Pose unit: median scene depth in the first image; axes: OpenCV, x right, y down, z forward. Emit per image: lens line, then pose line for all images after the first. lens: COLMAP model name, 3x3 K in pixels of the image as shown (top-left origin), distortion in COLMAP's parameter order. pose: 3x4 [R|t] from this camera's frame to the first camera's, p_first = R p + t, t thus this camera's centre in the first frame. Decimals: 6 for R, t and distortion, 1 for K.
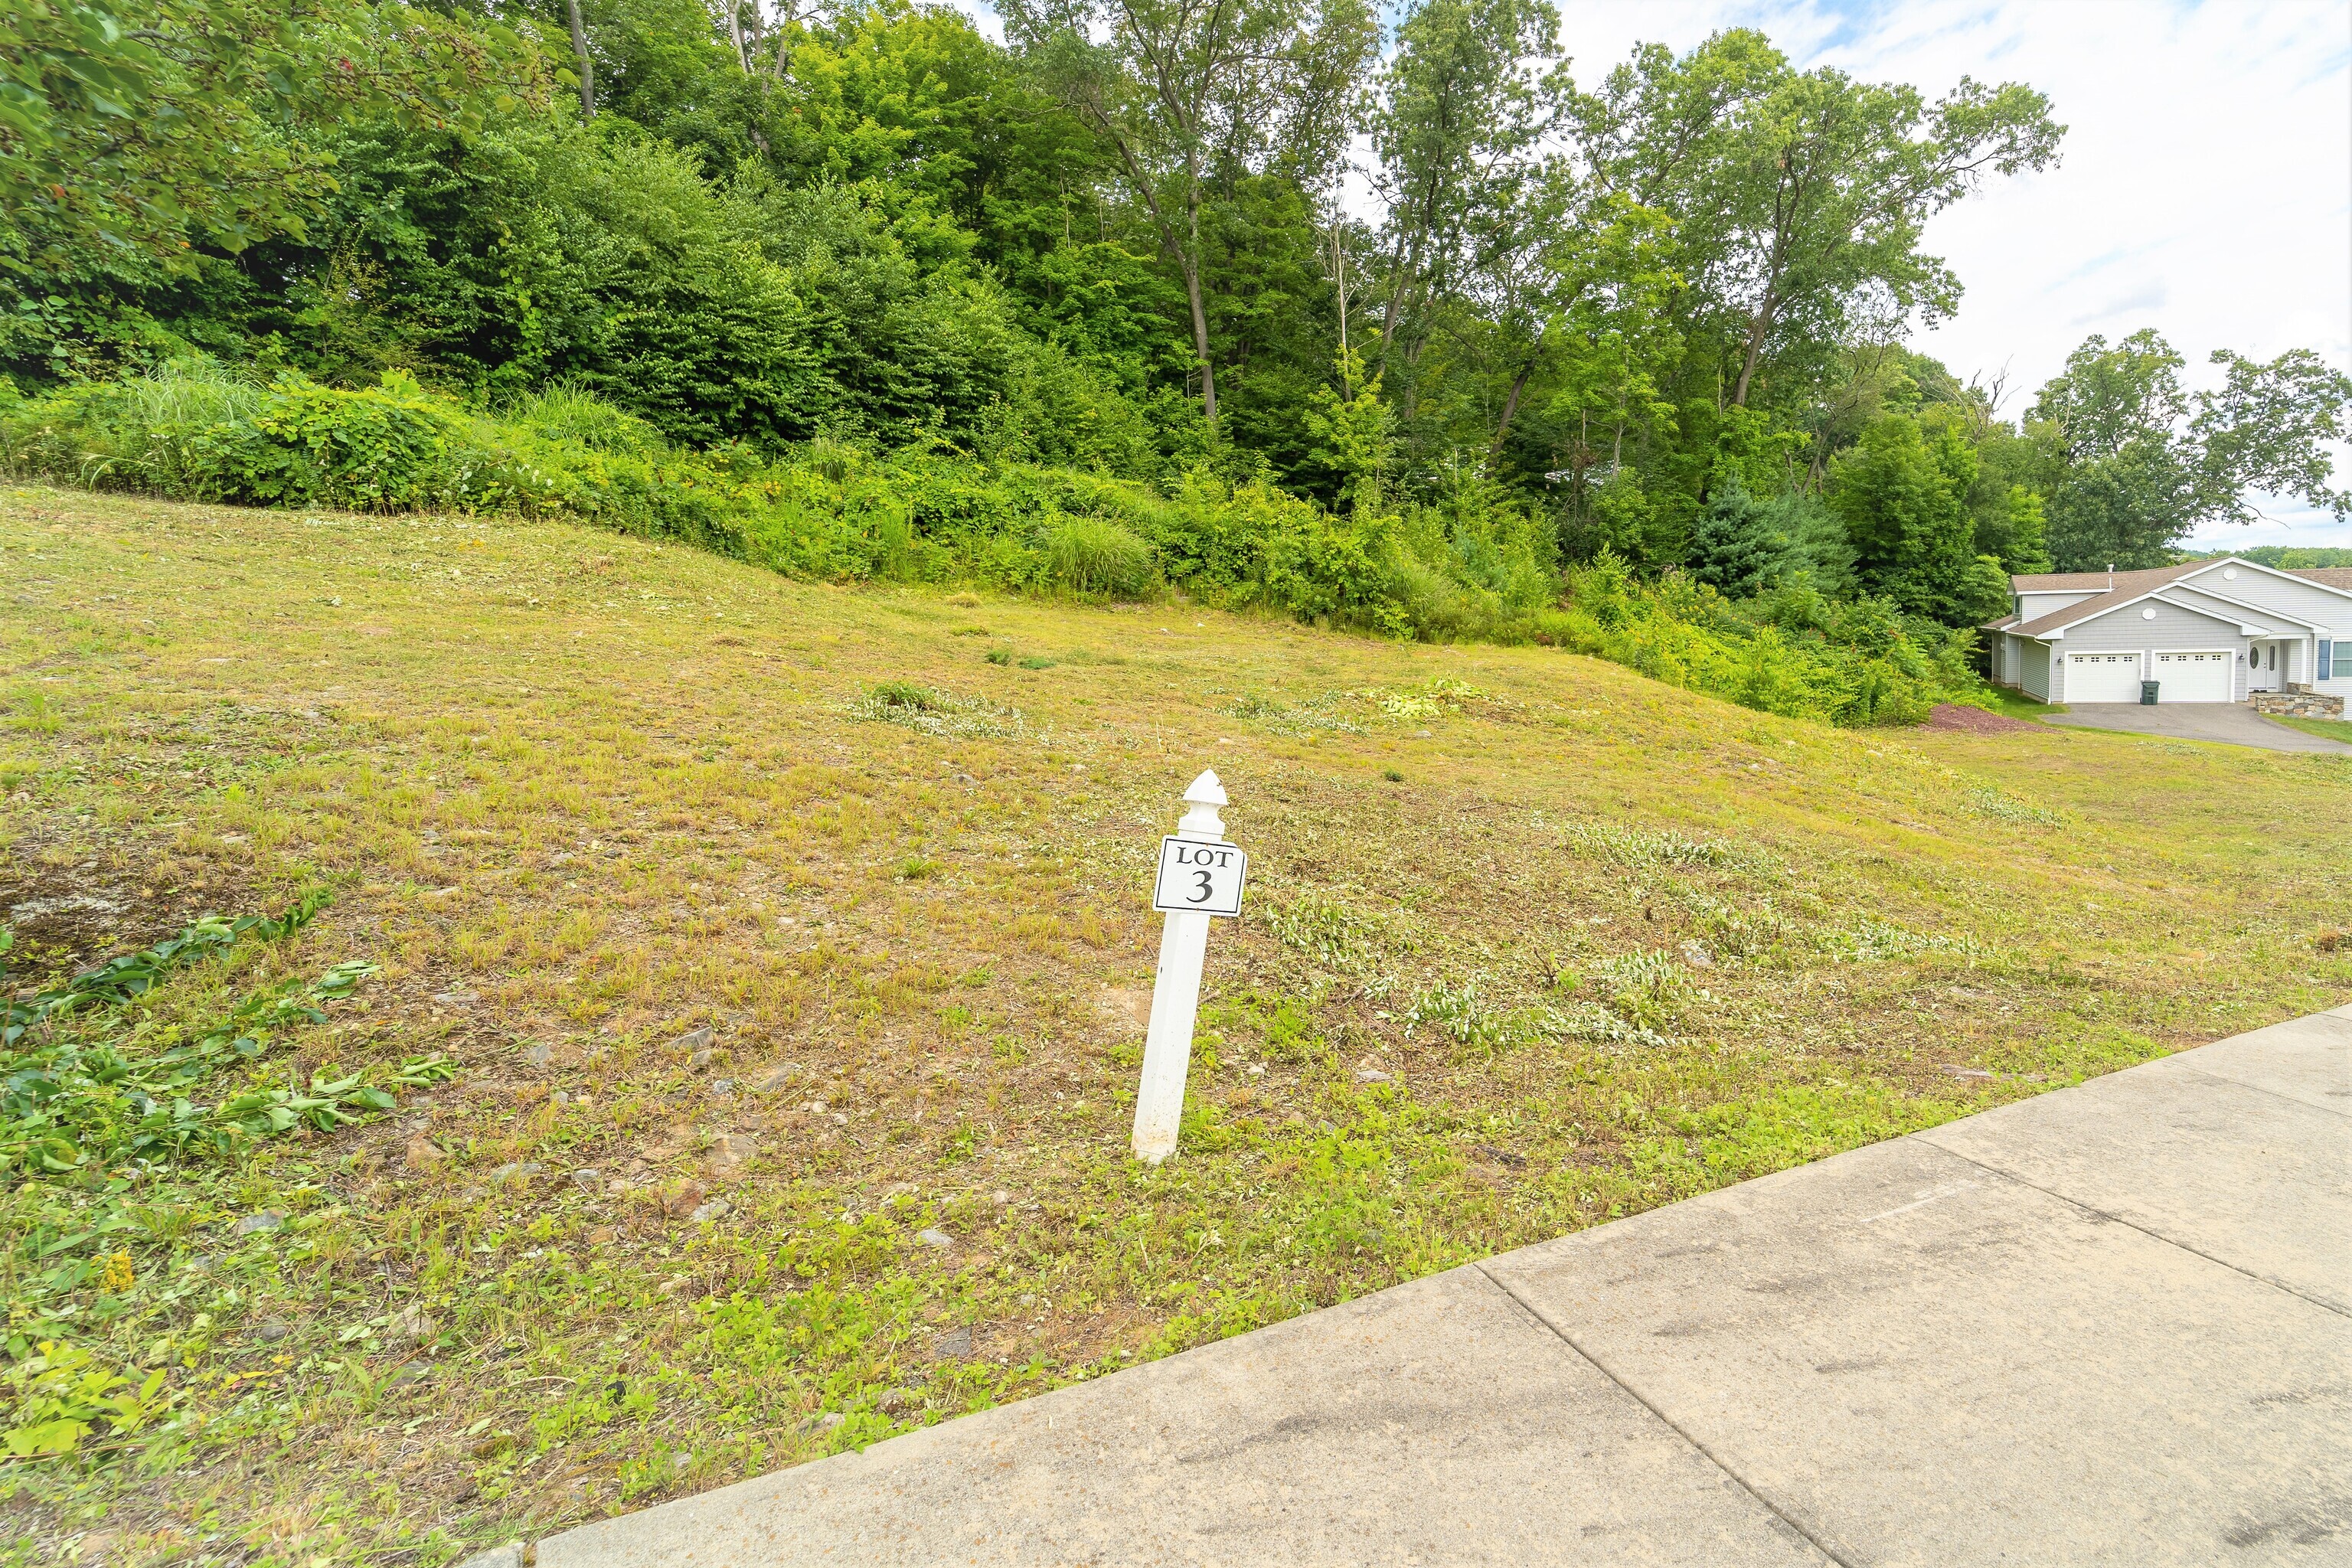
lens RADIAL K [[960.3, 0, 1188.9], [0, 960.3, 786.2], [0, 0, 1]] dist [-0.006288, -0.001460]
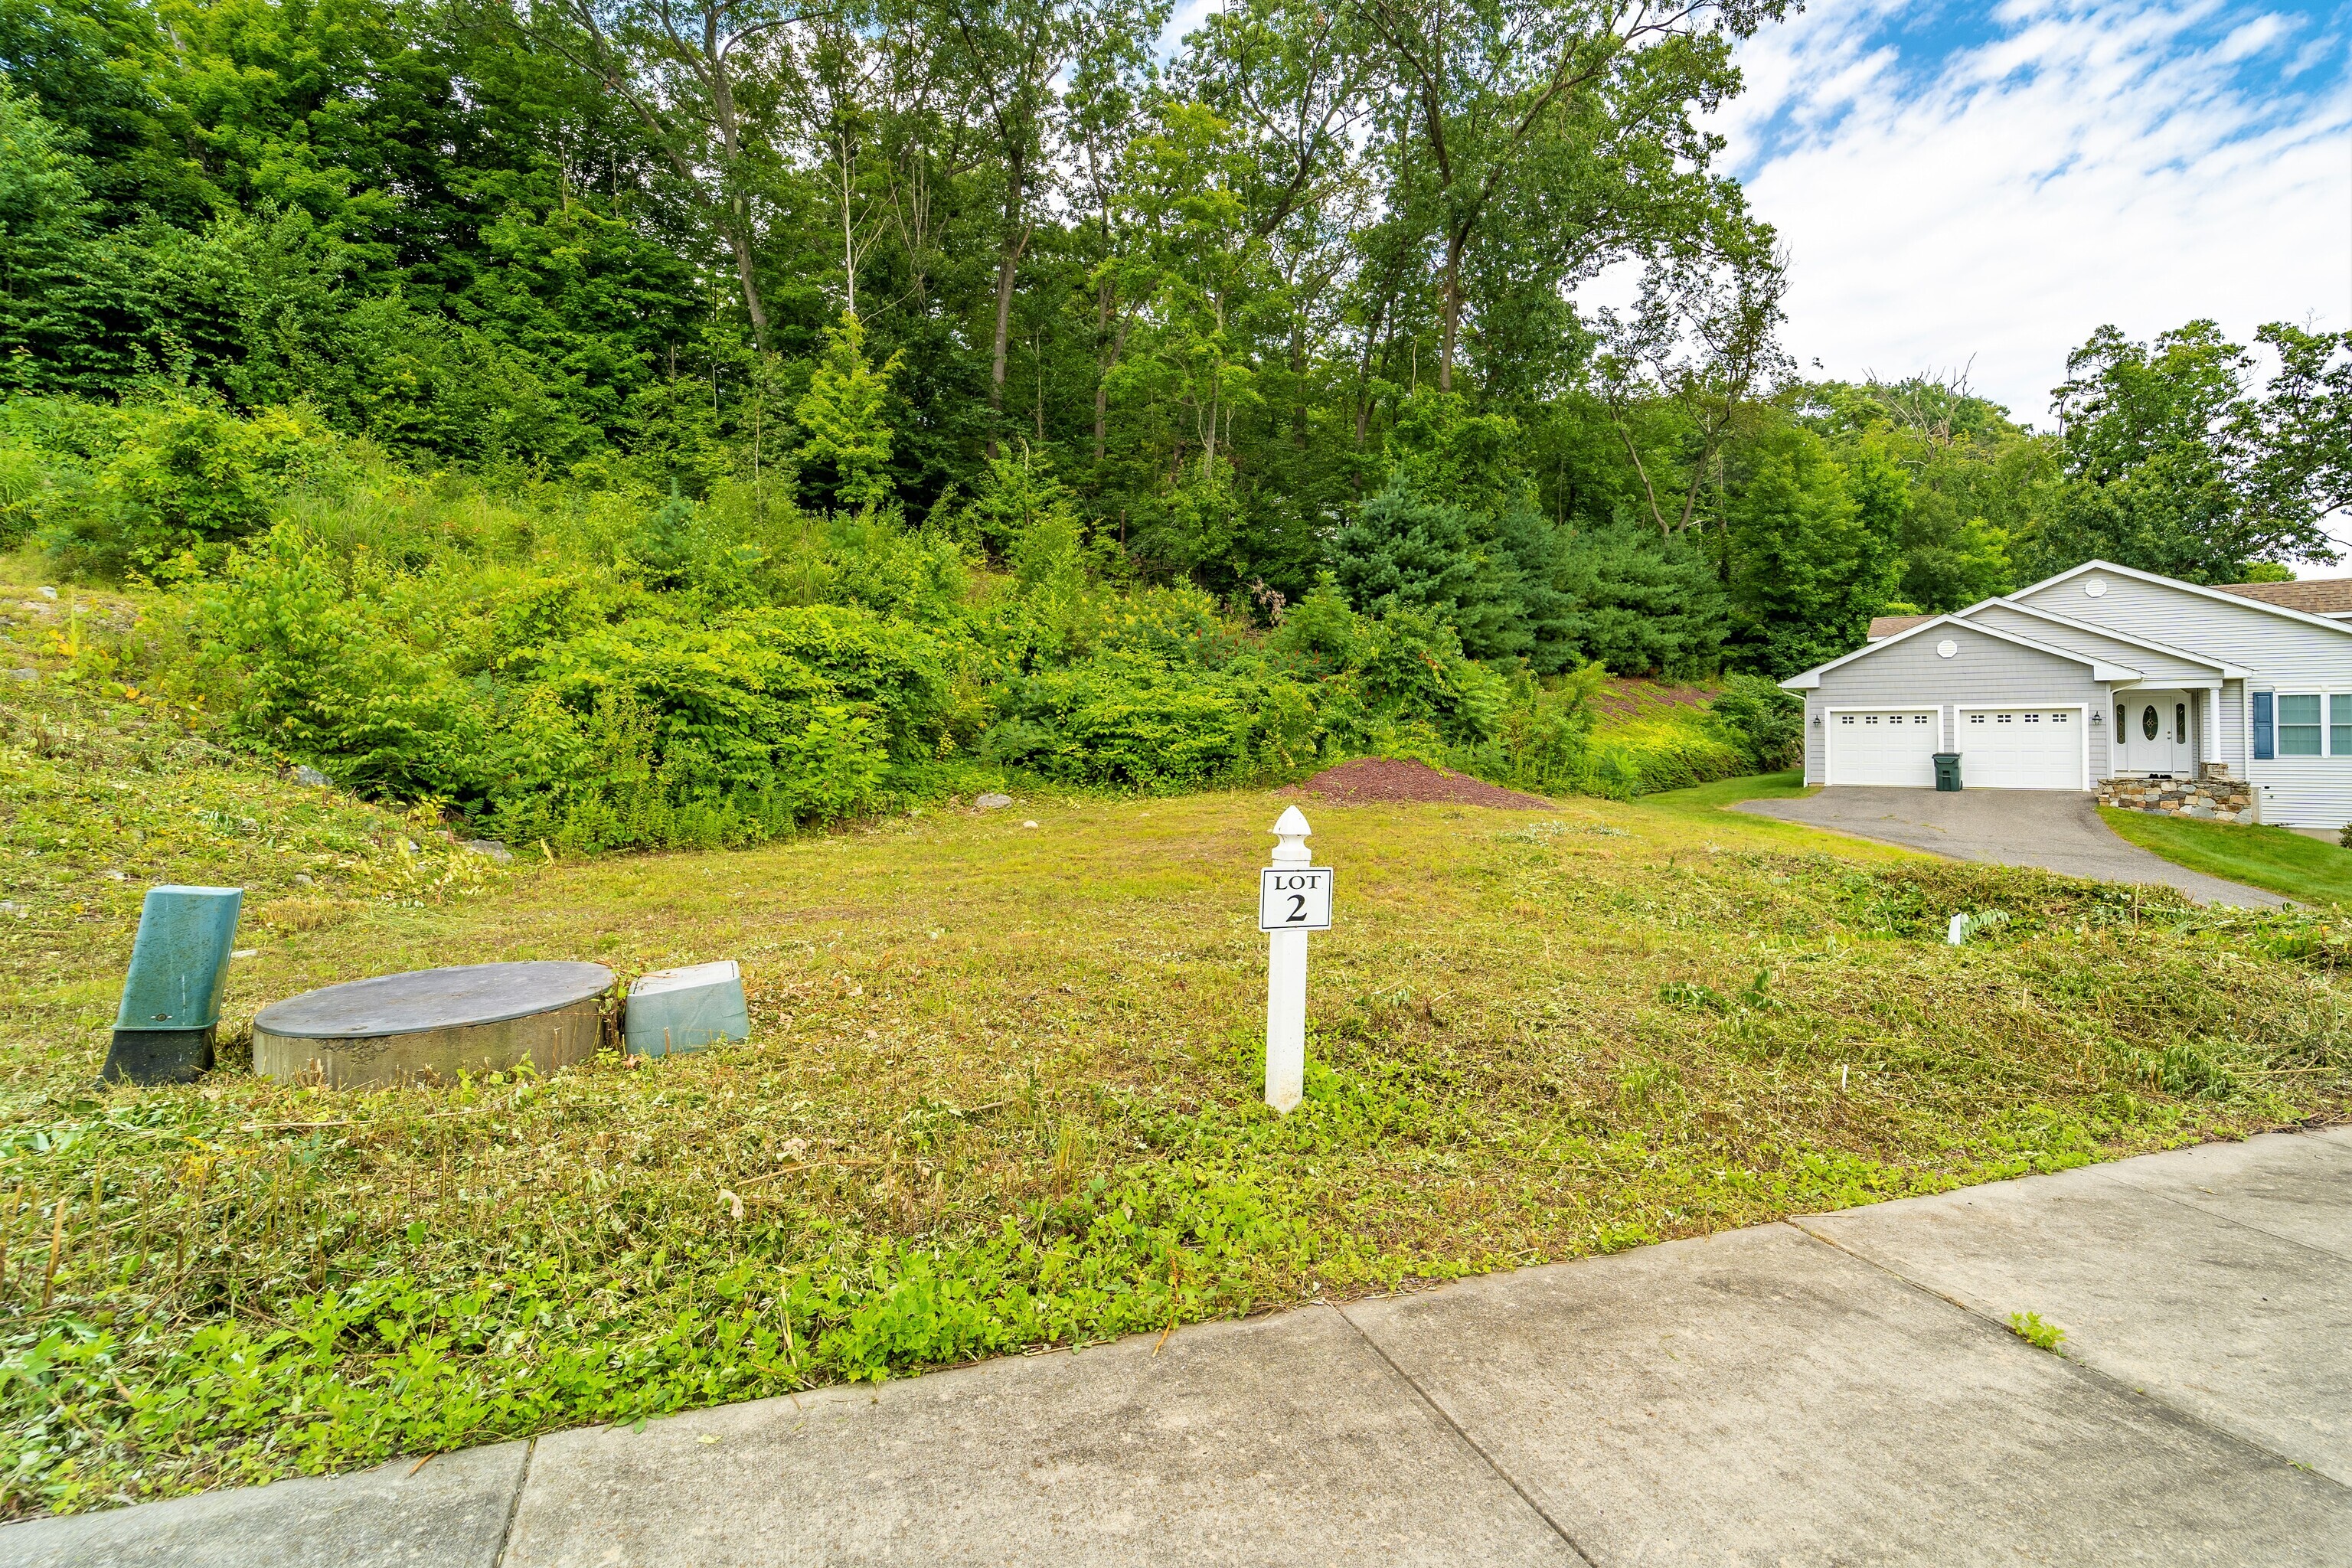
lens RADIAL K [[960.3, 0, 1166.5], [0, 960.3, 787.9], [0, 0, 1]] dist [-0.006288, -0.001460]
pose [[0.984929, 0.040632, -0.168121, 0.608711], [-0.057197, 0.993843, -0.094889, -0.000031], [0.163230, 0.103075, 0.981189, 0.306367]]
